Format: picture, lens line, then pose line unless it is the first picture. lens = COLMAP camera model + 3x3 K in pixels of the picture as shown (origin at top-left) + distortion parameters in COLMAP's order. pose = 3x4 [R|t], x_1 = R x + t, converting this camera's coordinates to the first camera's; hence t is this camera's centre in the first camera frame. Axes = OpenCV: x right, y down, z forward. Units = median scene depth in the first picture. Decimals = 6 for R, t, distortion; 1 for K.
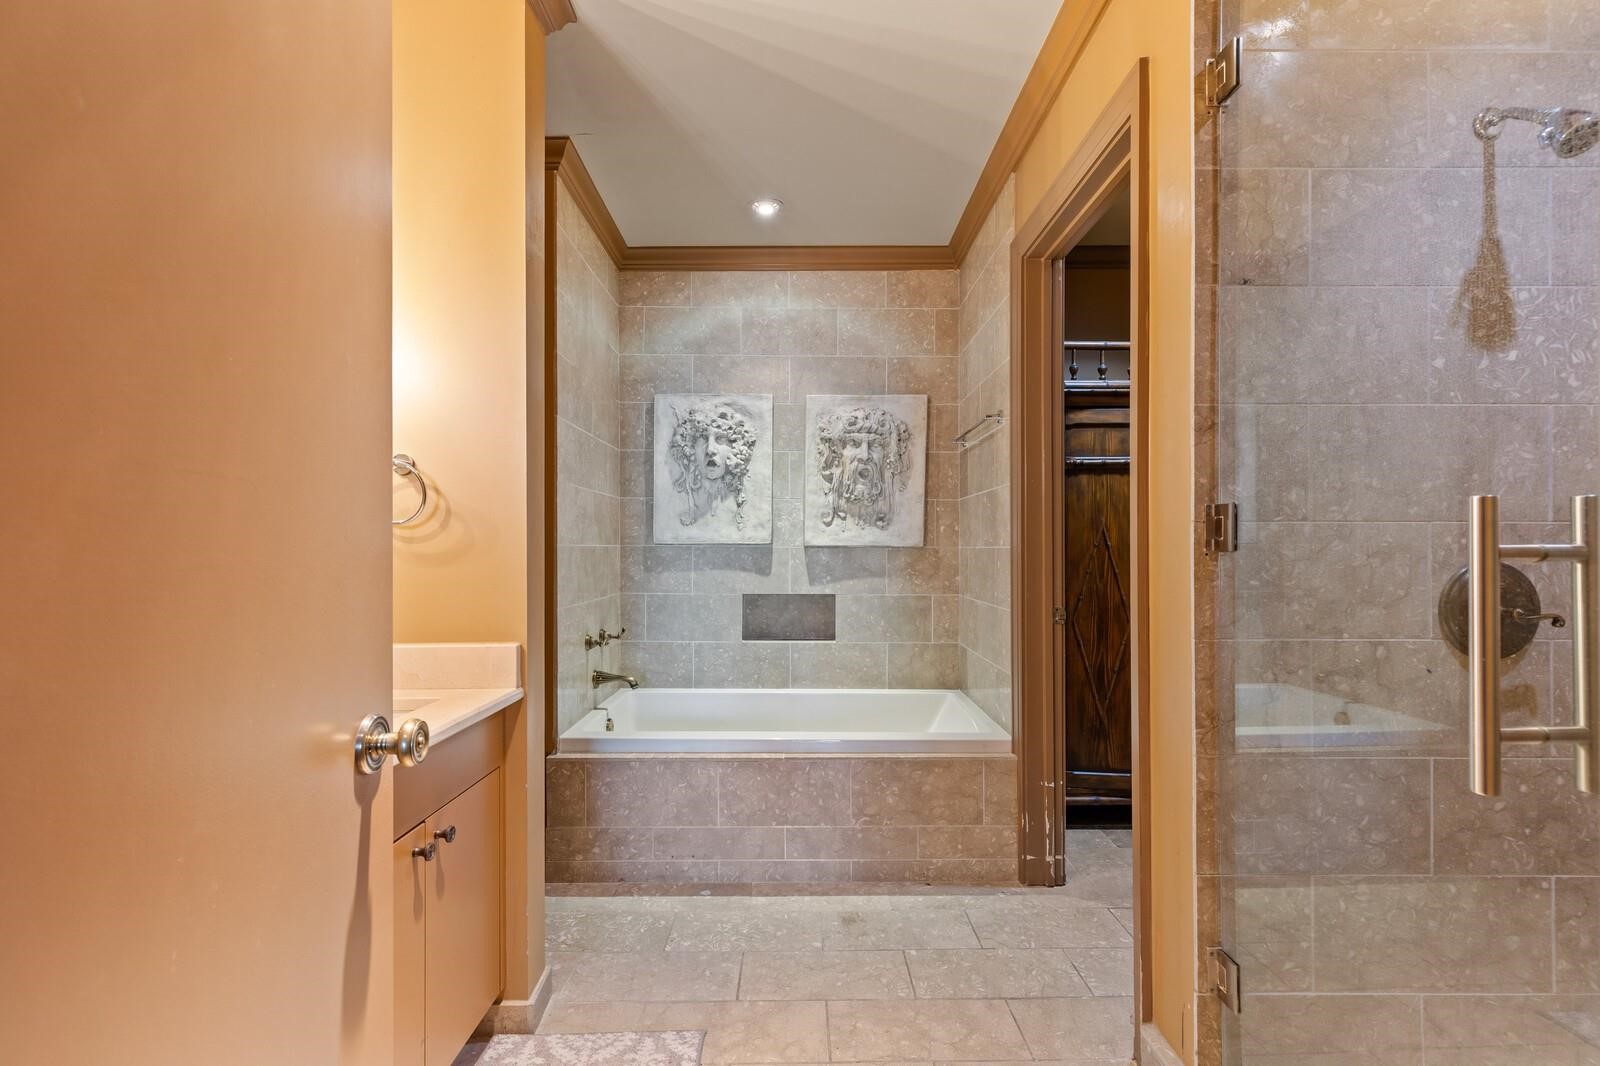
lens RADIAL K [[692.3, 0, 792.8], [0, 692.3, 537.3], [0, 0, 1]] dist [0.008864, -0.001381]
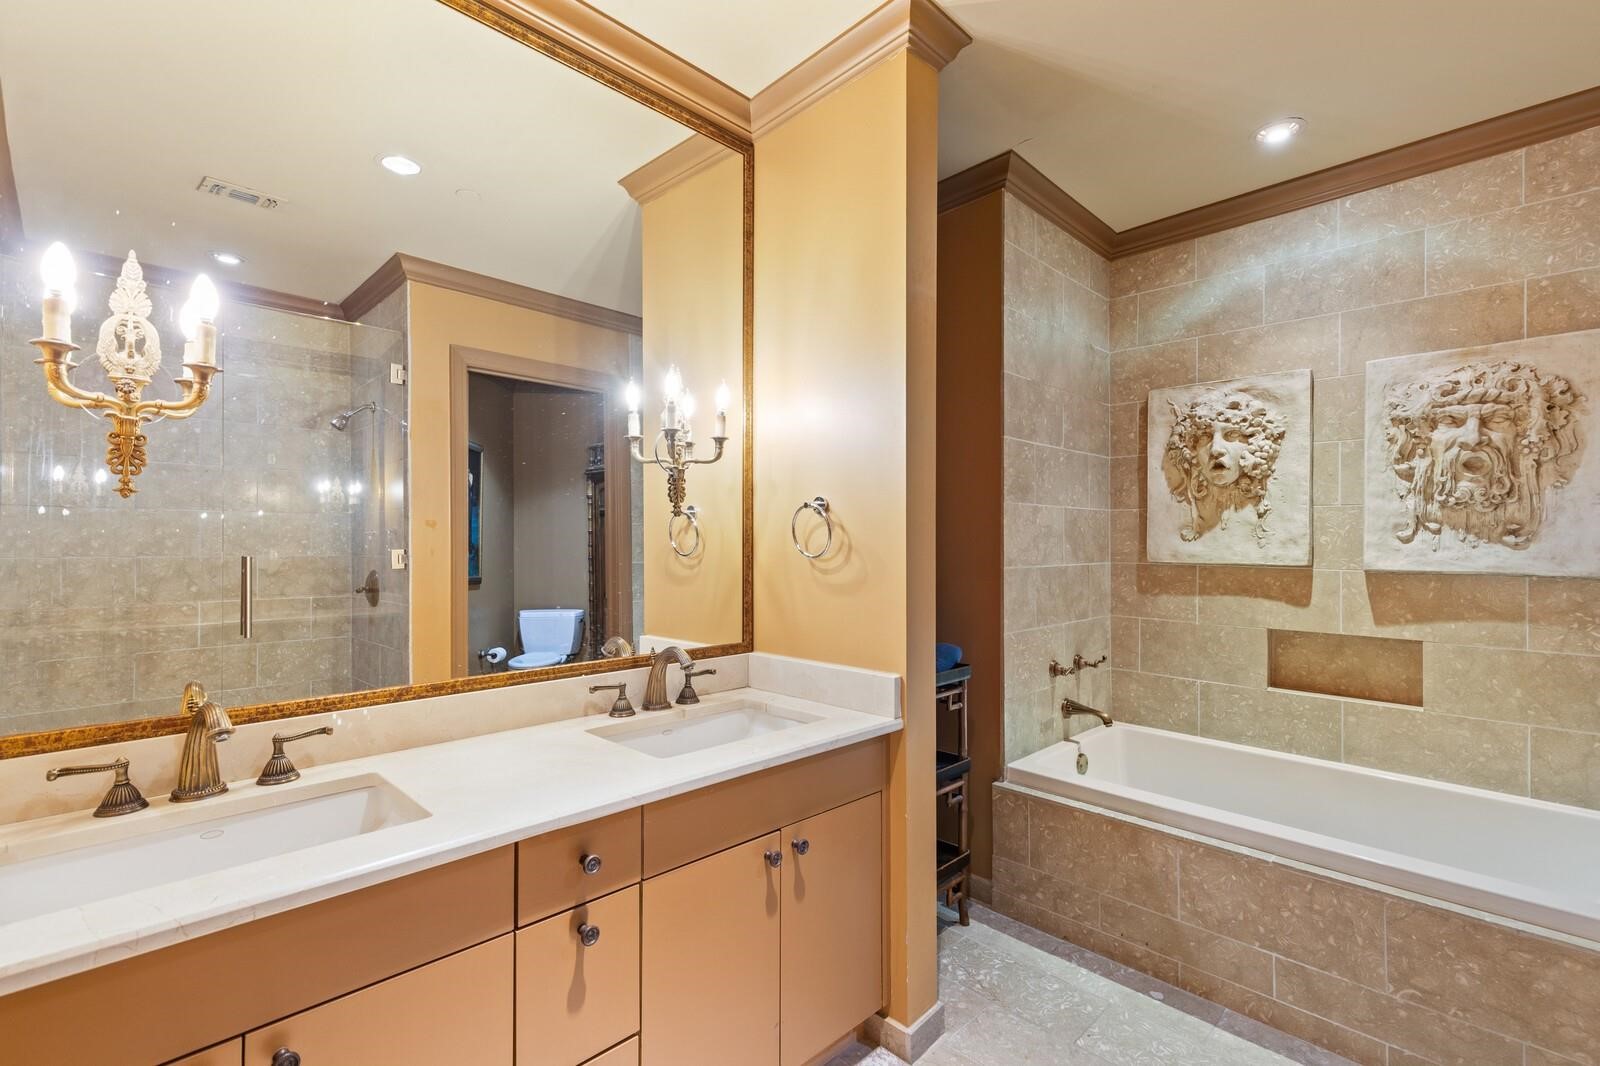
lens RADIAL K [[692.3, 0, 792.8], [0, 692.3, 537.3], [0, 0, 1]] dist [0.008864, -0.001381]
pose [[0.726002, -0.008343, -0.687641, 0.085031], [0.004745, 0.999963, -0.007123, -0.019625], [0.687676, 0.001908, 0.726015, 0.059909]]
